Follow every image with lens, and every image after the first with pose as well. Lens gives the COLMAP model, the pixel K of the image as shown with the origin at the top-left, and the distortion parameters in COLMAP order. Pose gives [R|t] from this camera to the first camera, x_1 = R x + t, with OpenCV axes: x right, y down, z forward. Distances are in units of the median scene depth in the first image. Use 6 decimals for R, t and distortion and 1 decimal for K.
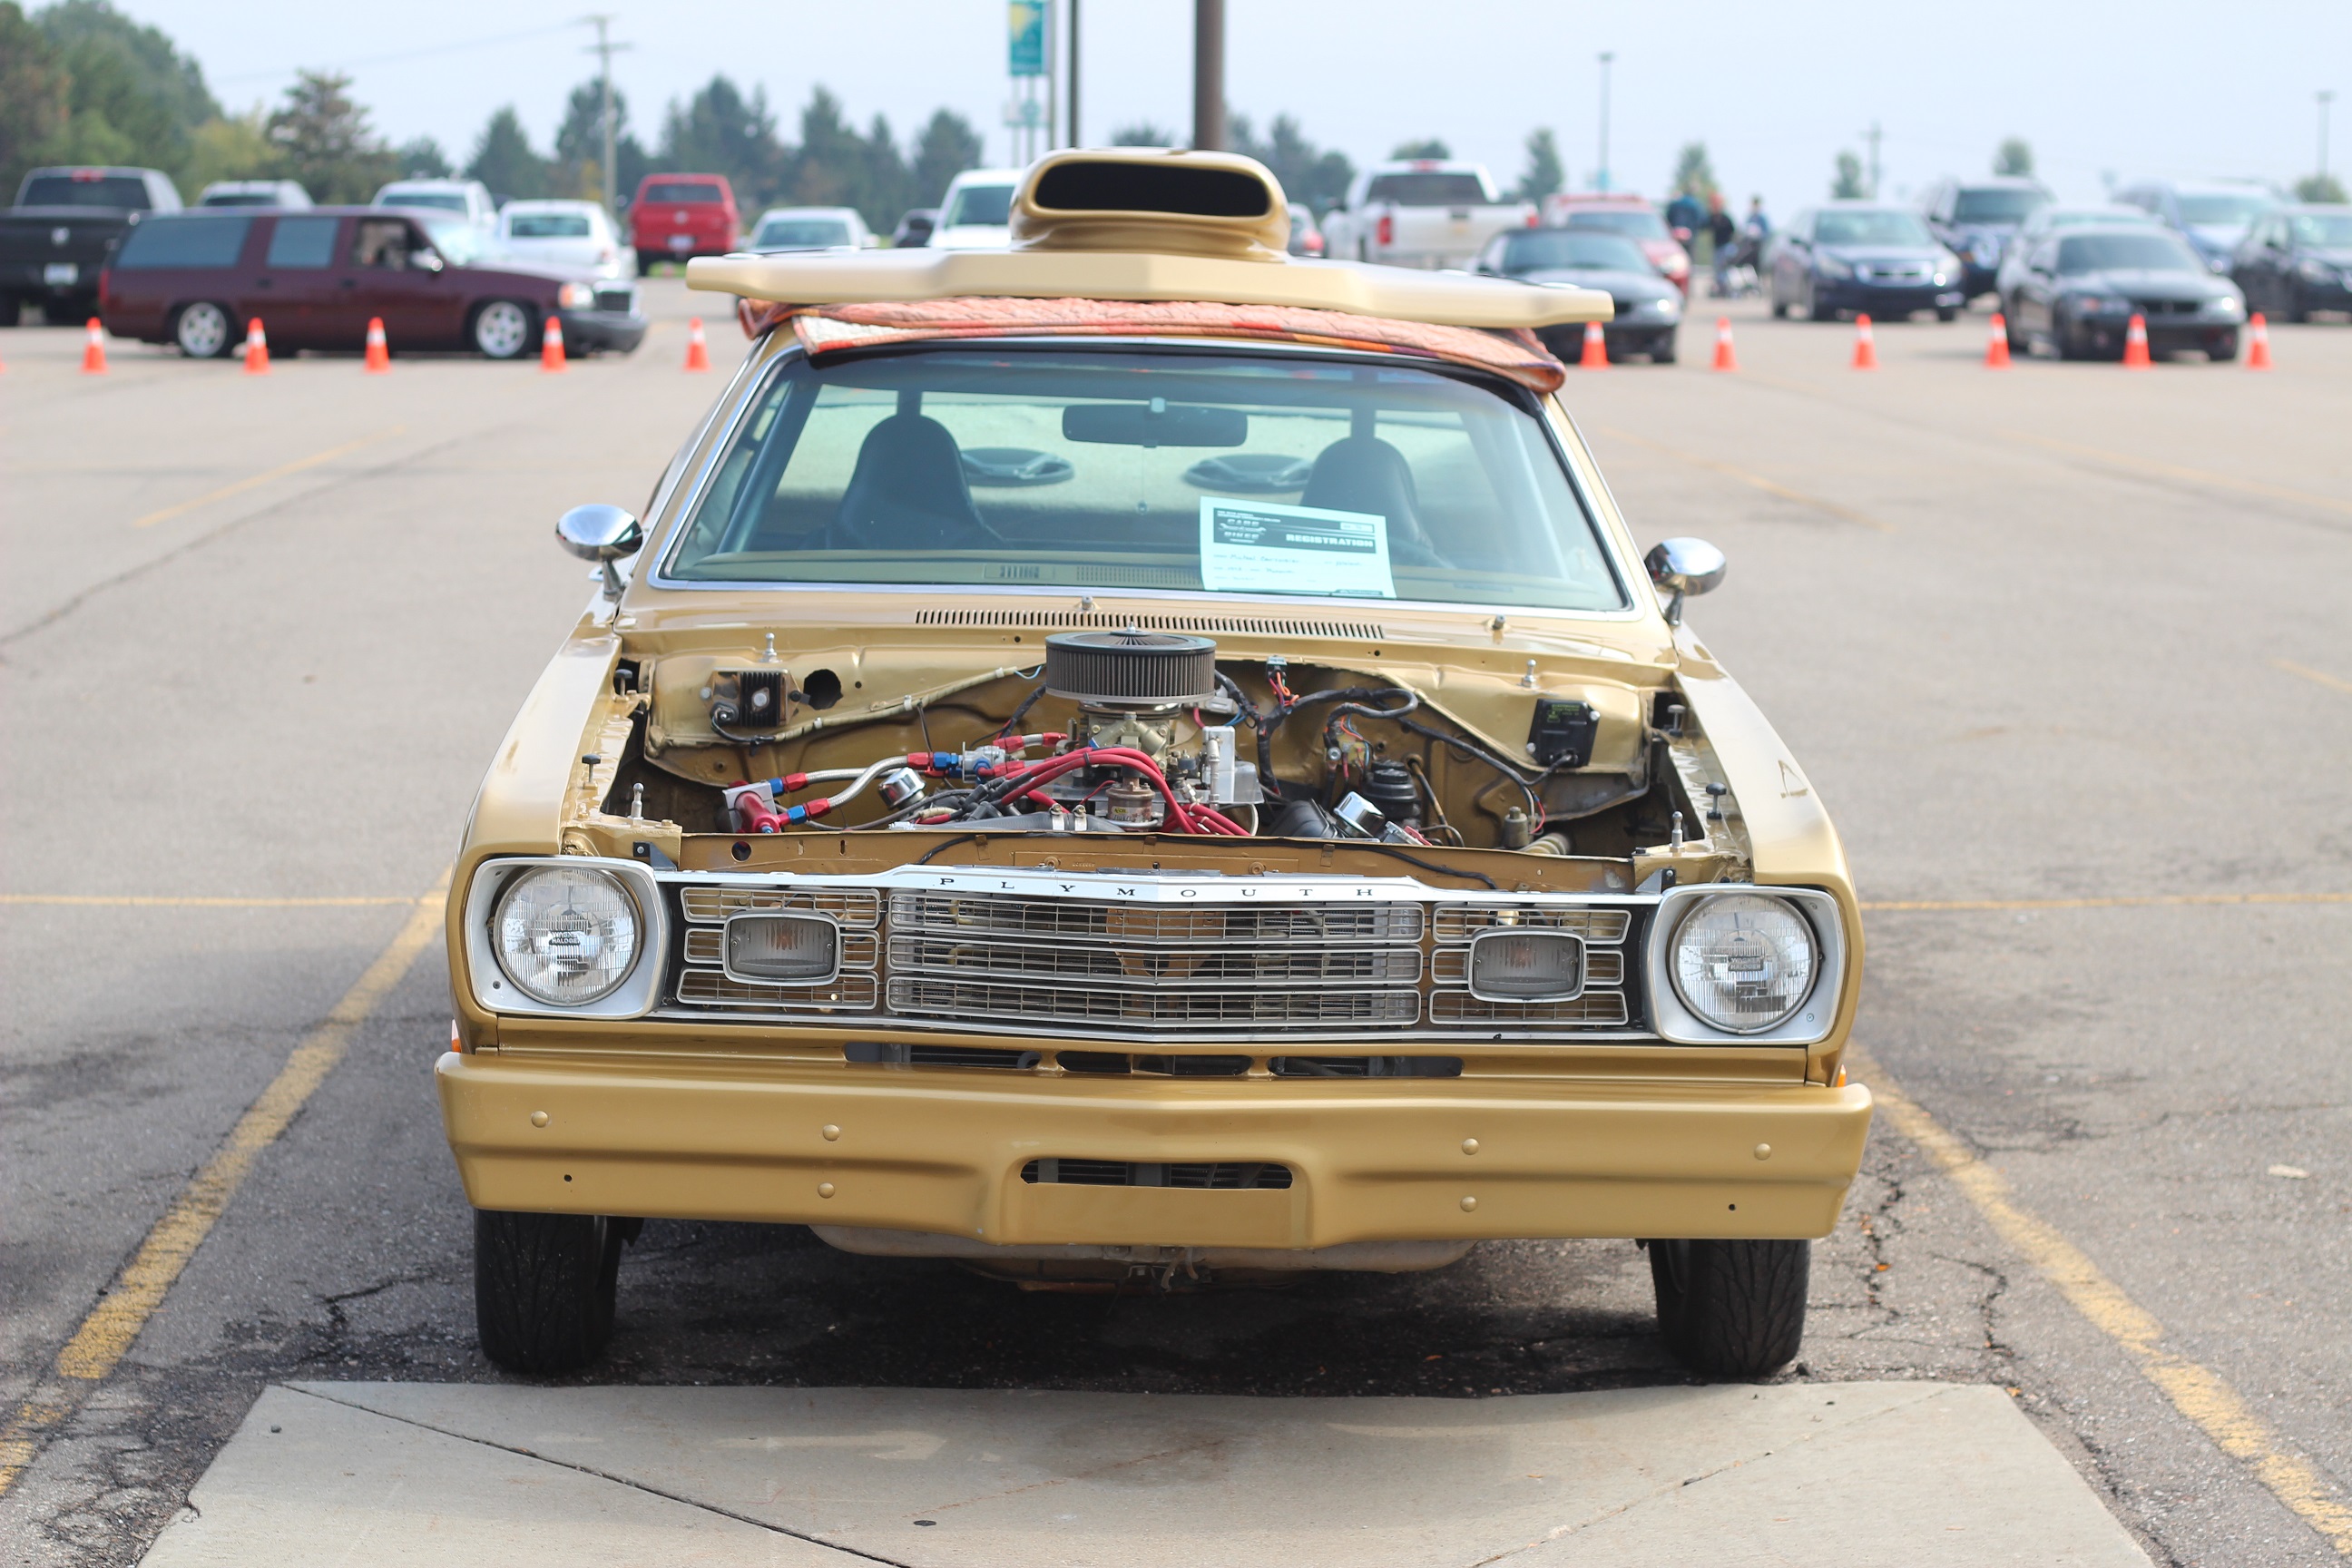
lens RADIAL K [[5523.2, 0, 1176.0], [0, 5523.2, 784.0], [0, 0, 1]] dist [-0.050673, -0.580564]
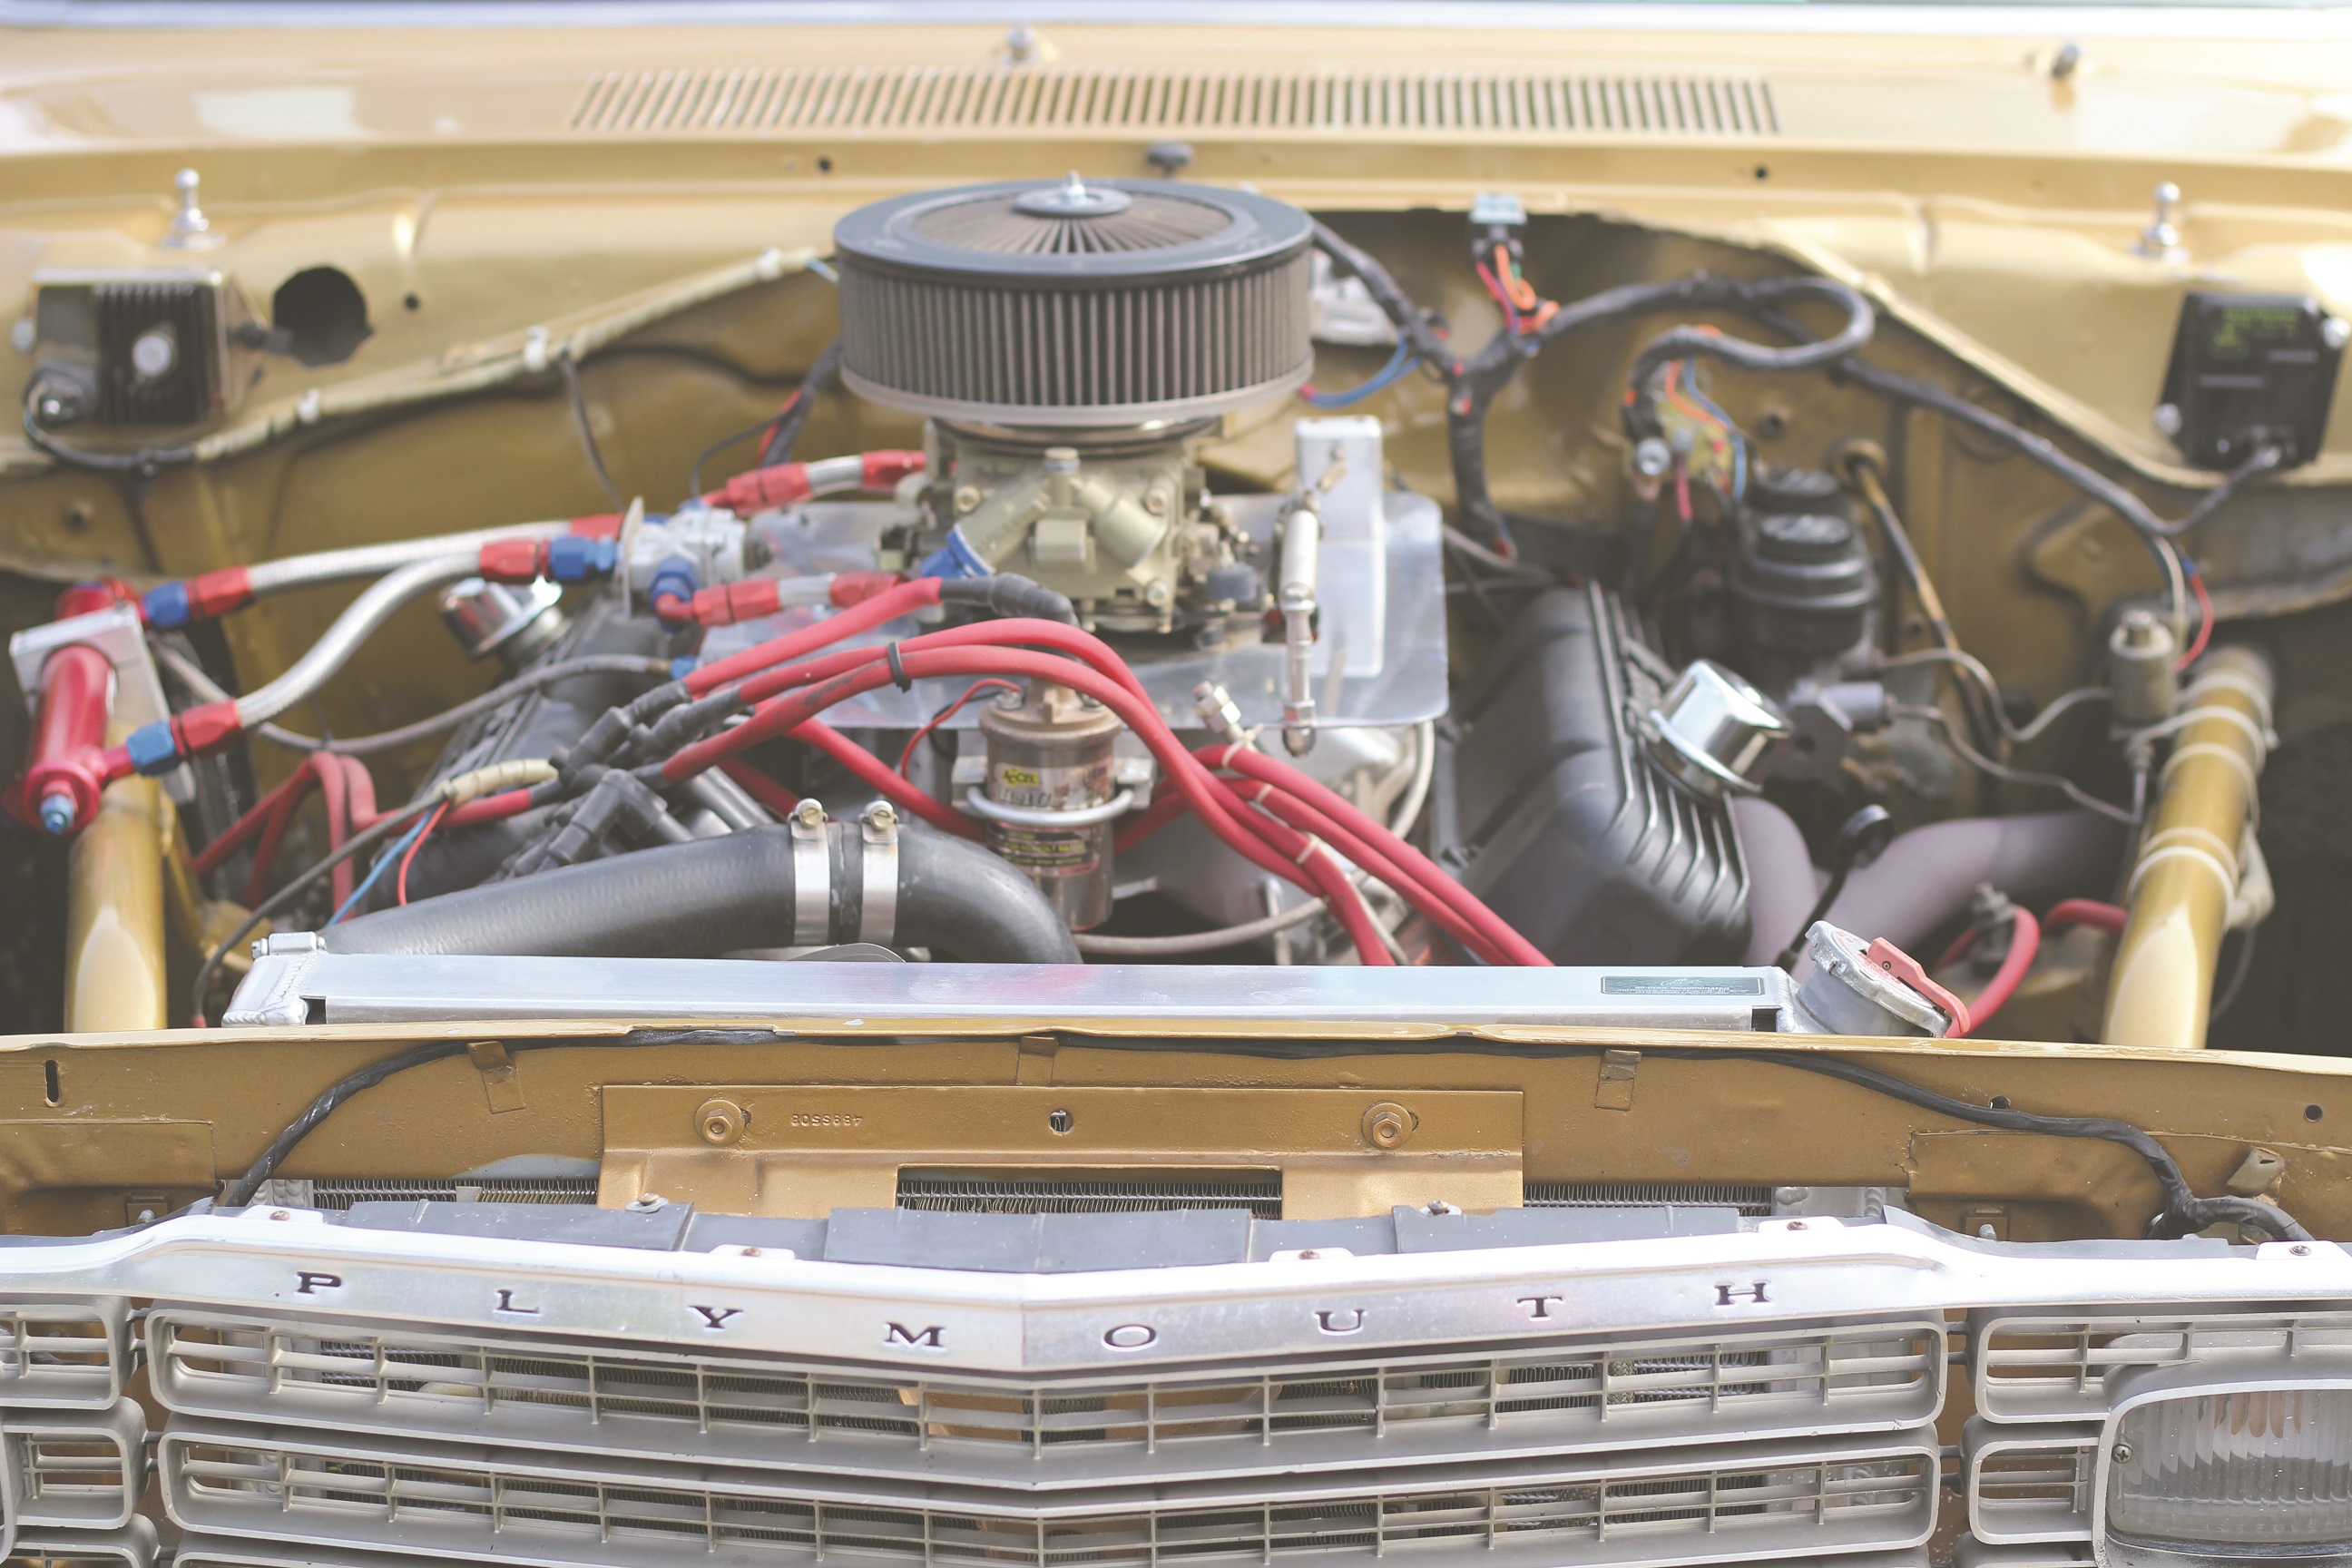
lens RADIAL K [[5523.2, 0, 1176.0], [0, 5523.2, 784.0], [0, 0, 1]] dist [-0.050673, -0.580564]
pose [[0.997604, -0.017820, -0.066852, 0.020922], [0.029200, 0.984430, 0.173333, -0.050089], [0.062723, -0.174869, 0.982592, 0.619259]]
